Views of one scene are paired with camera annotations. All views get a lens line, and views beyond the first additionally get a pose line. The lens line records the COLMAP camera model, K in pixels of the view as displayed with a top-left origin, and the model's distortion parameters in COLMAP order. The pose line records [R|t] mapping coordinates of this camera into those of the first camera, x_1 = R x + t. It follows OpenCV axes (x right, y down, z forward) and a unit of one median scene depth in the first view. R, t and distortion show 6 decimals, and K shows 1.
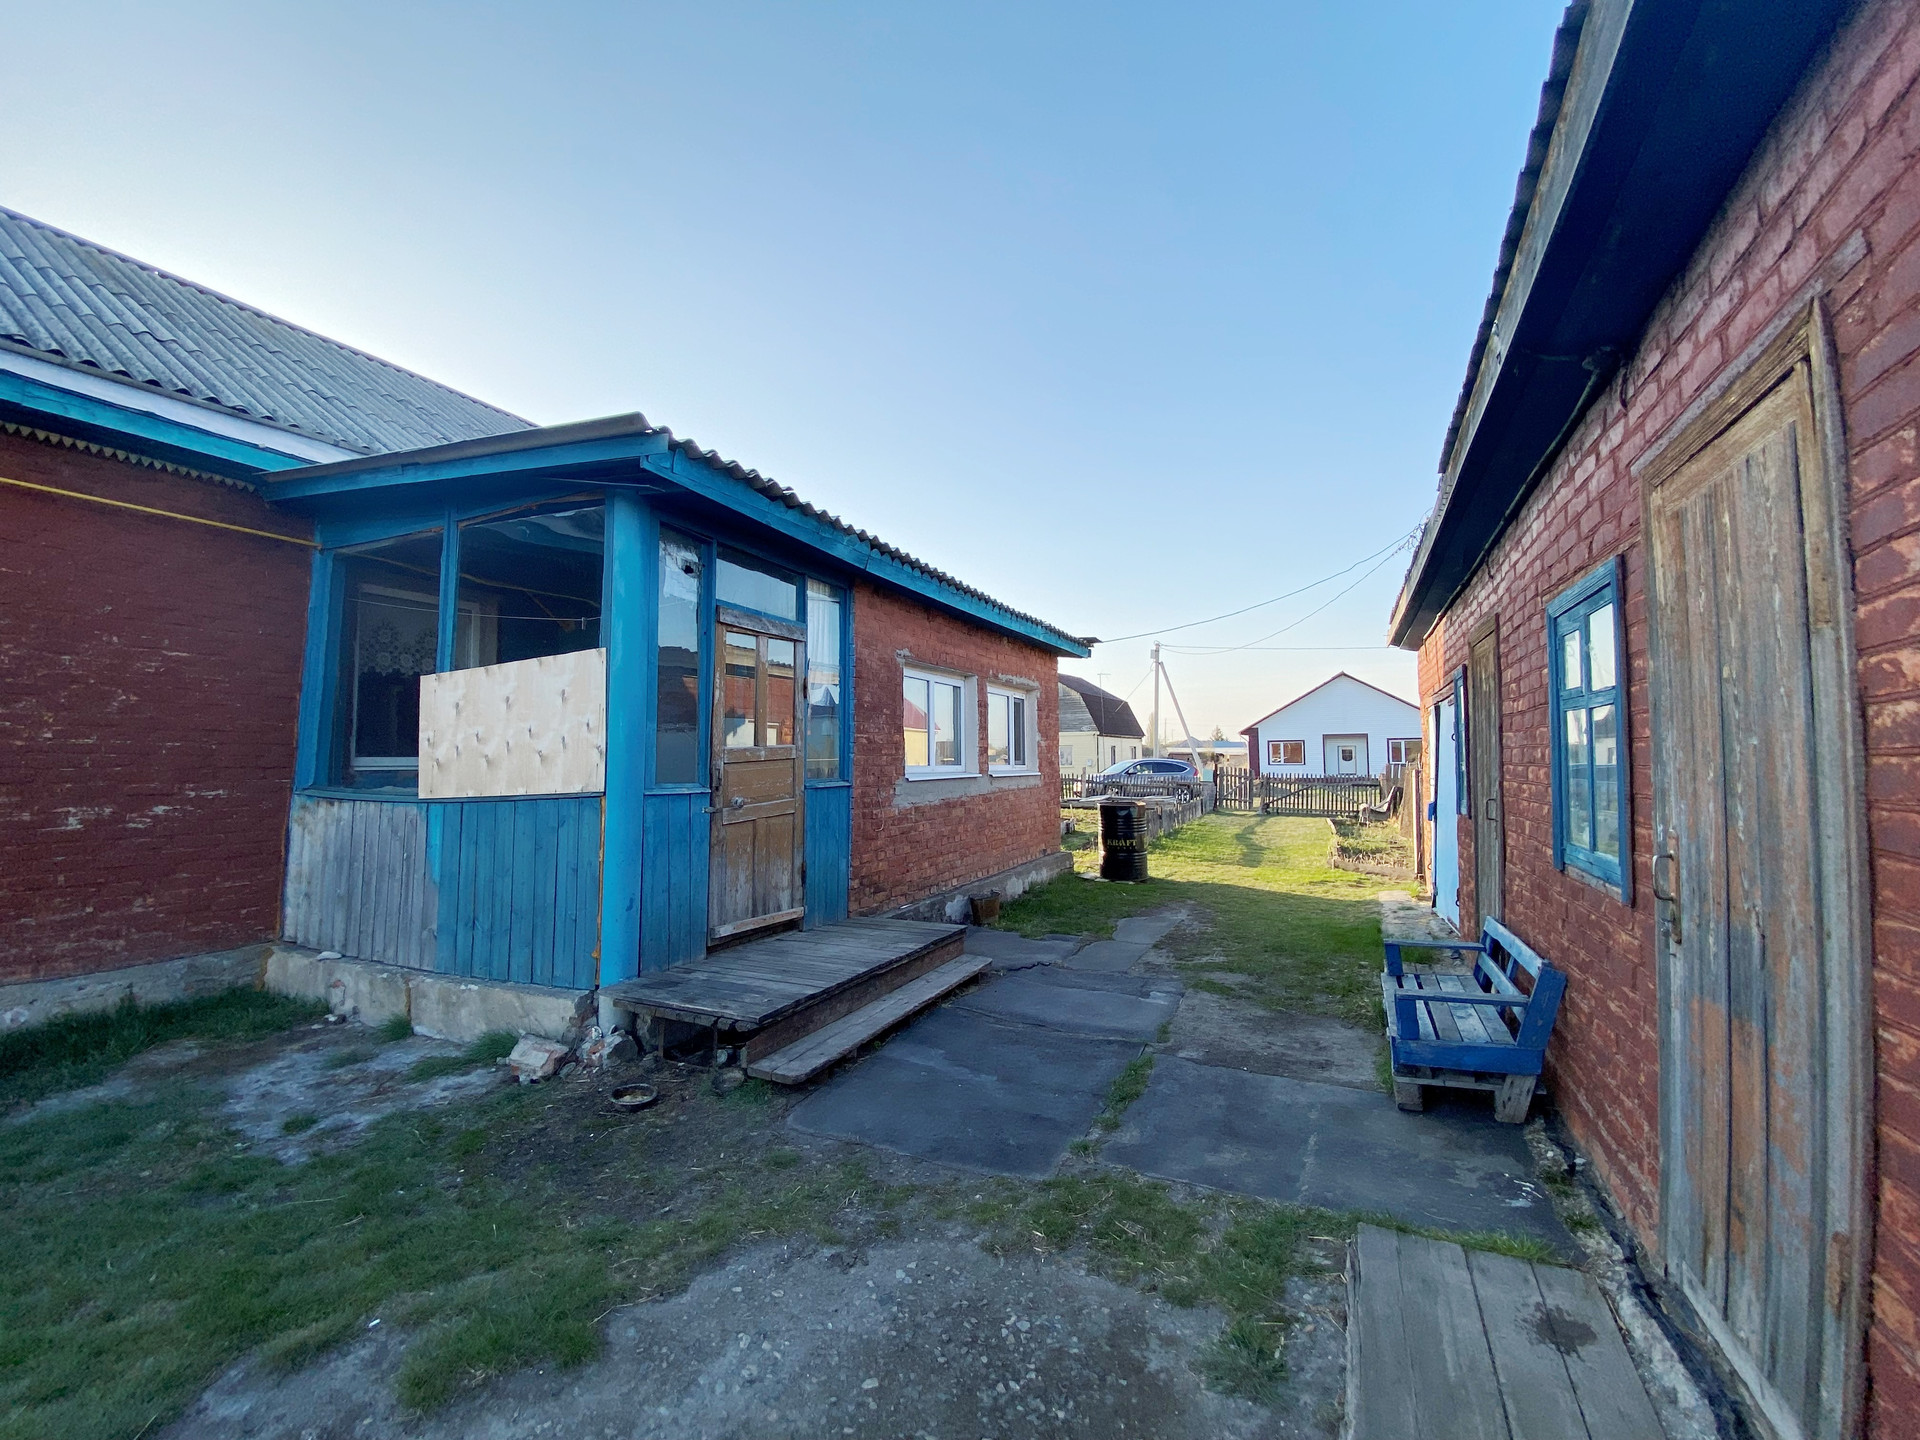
lens RADIAL K [[777.8, 0, 960.4], [0, 777.8, 717.3], [0, 0, 1]] dist [0.049546, -0.035130]
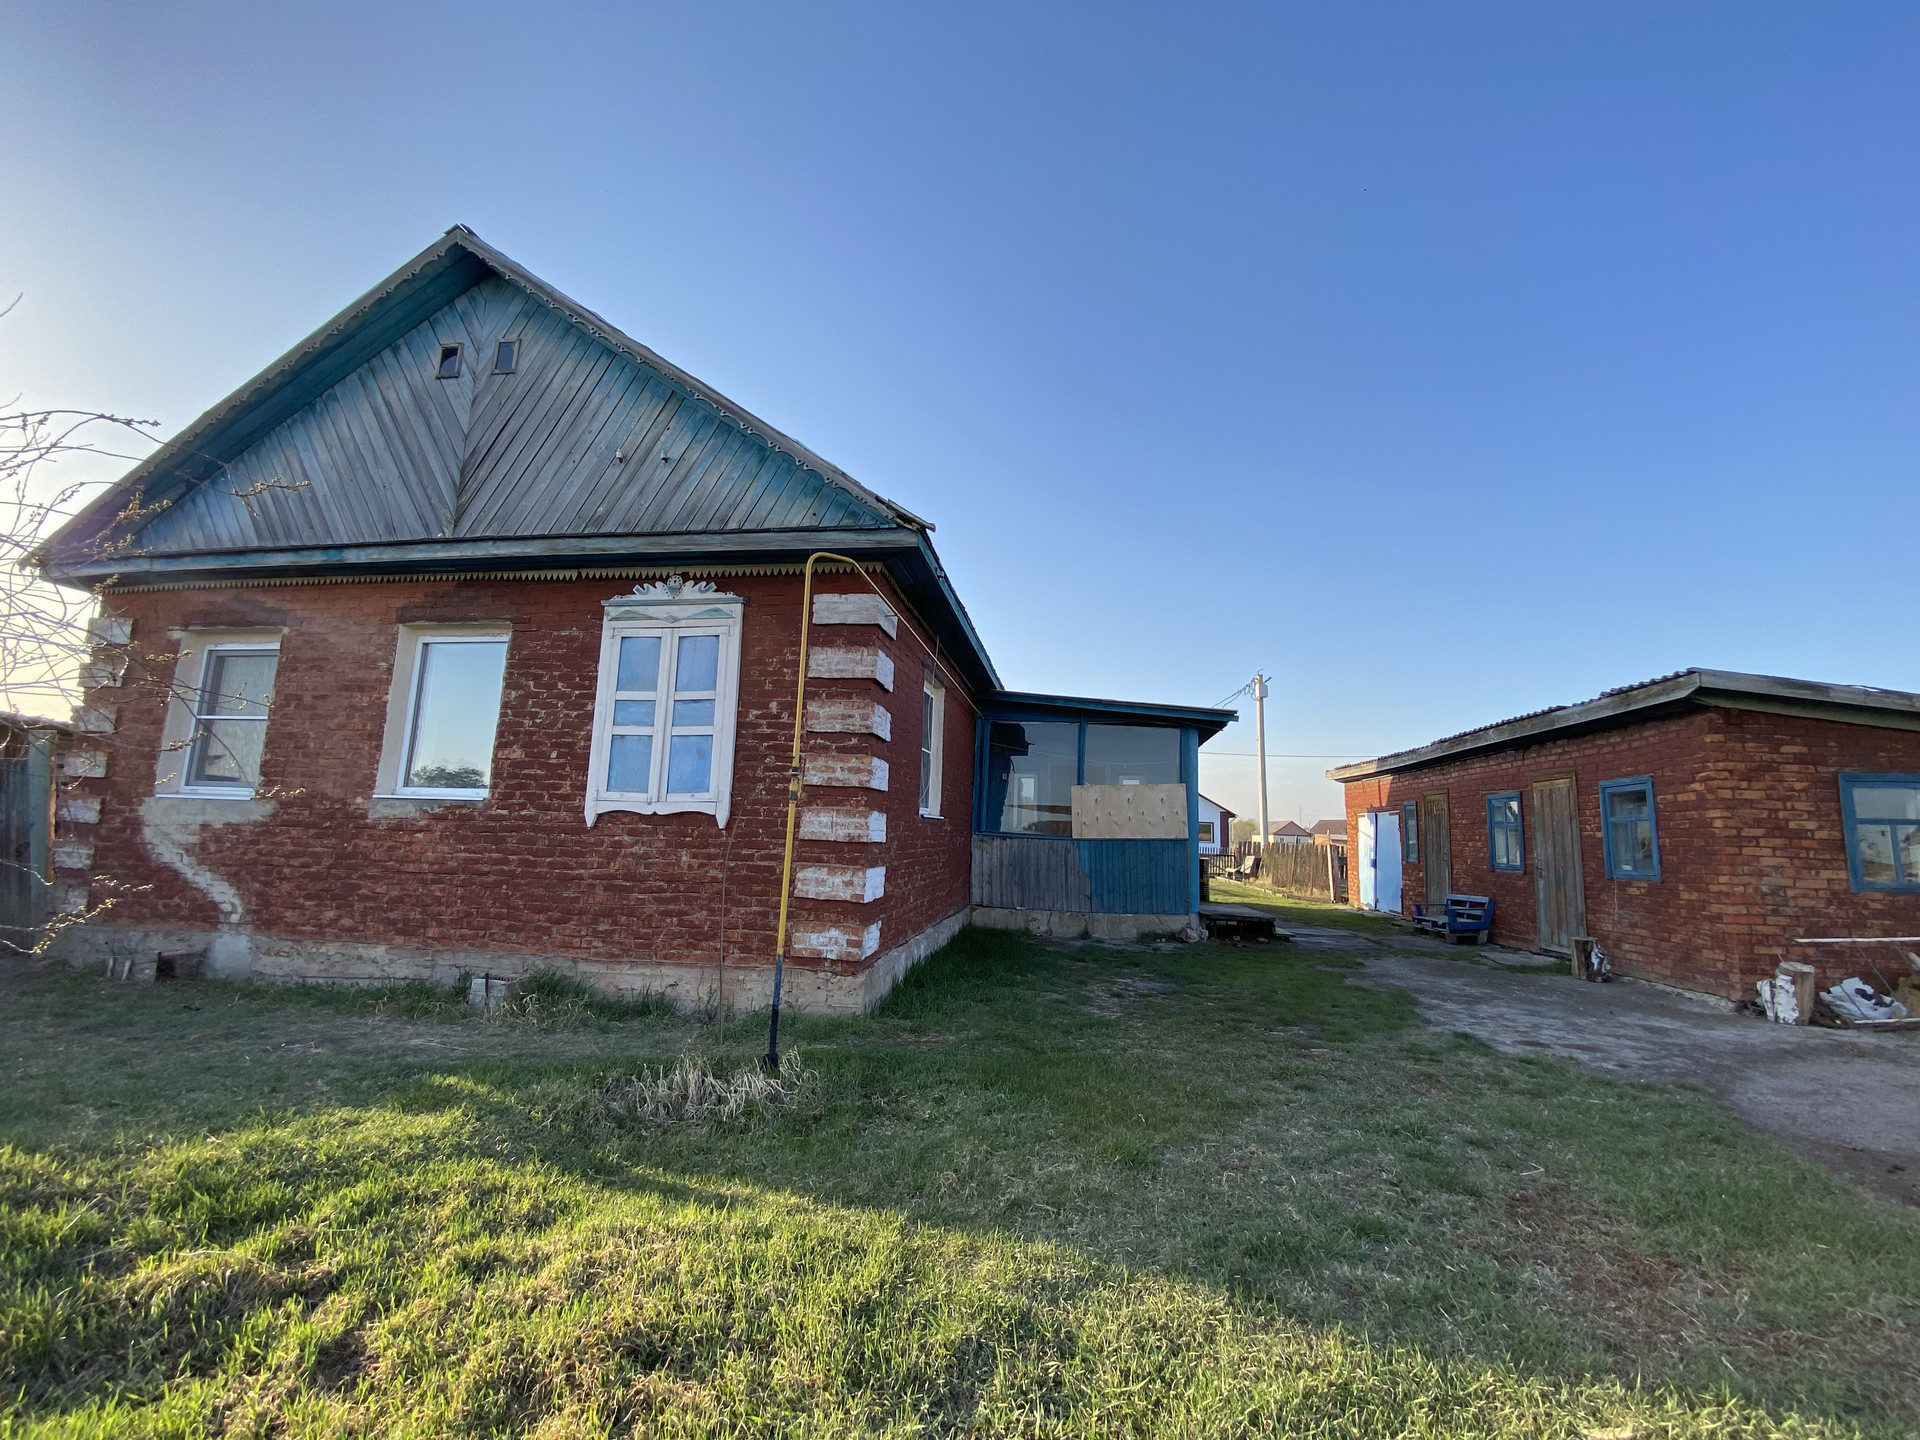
lens RADIAL K [[777.8, 0, 960.4], [0, 777.8, 717.3], [0, 0, 1]] dist [0.049546, -0.035130]
pose [[0.960085, 0.078029, 0.268604, -1.528459], [-0.054572, 0.994101, -0.093727, -0.018746], [-0.274333, 0.075327, 0.958680, -1.079278]]
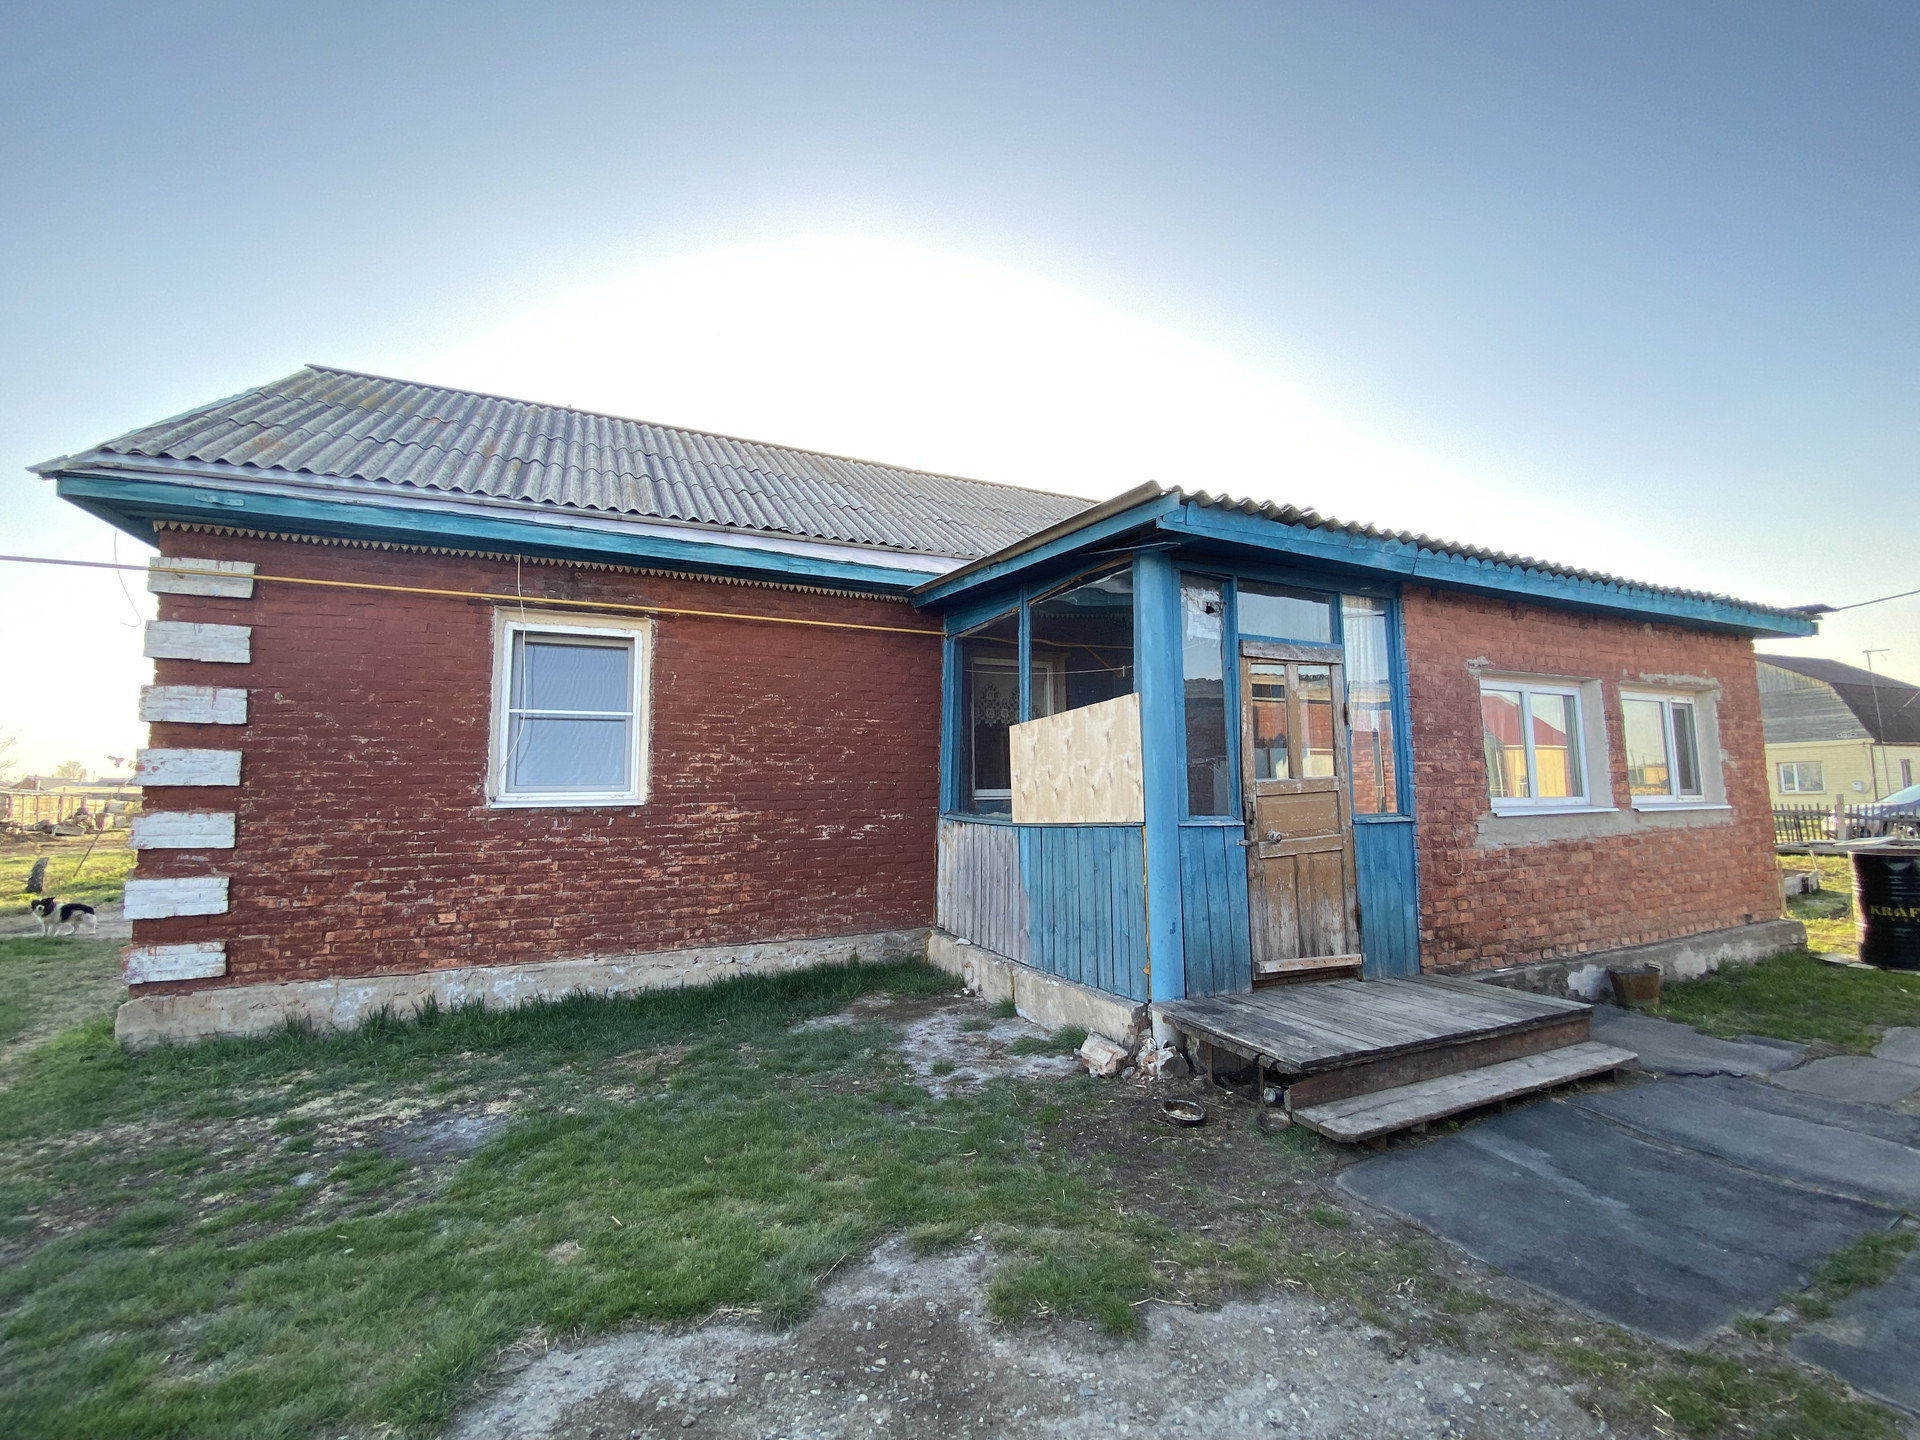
lens RADIAL K [[777.8, 0, 960.4], [0, 777.8, 717.3], [0, 0, 1]] dist [0.049546, -0.035130]
pose [[0.772831, -0.065798, -0.631192, 0.042754], [0.043179, 0.997758, -0.051142, -0.006627], [0.633142, 0.012270, 0.773939, -0.012961]]
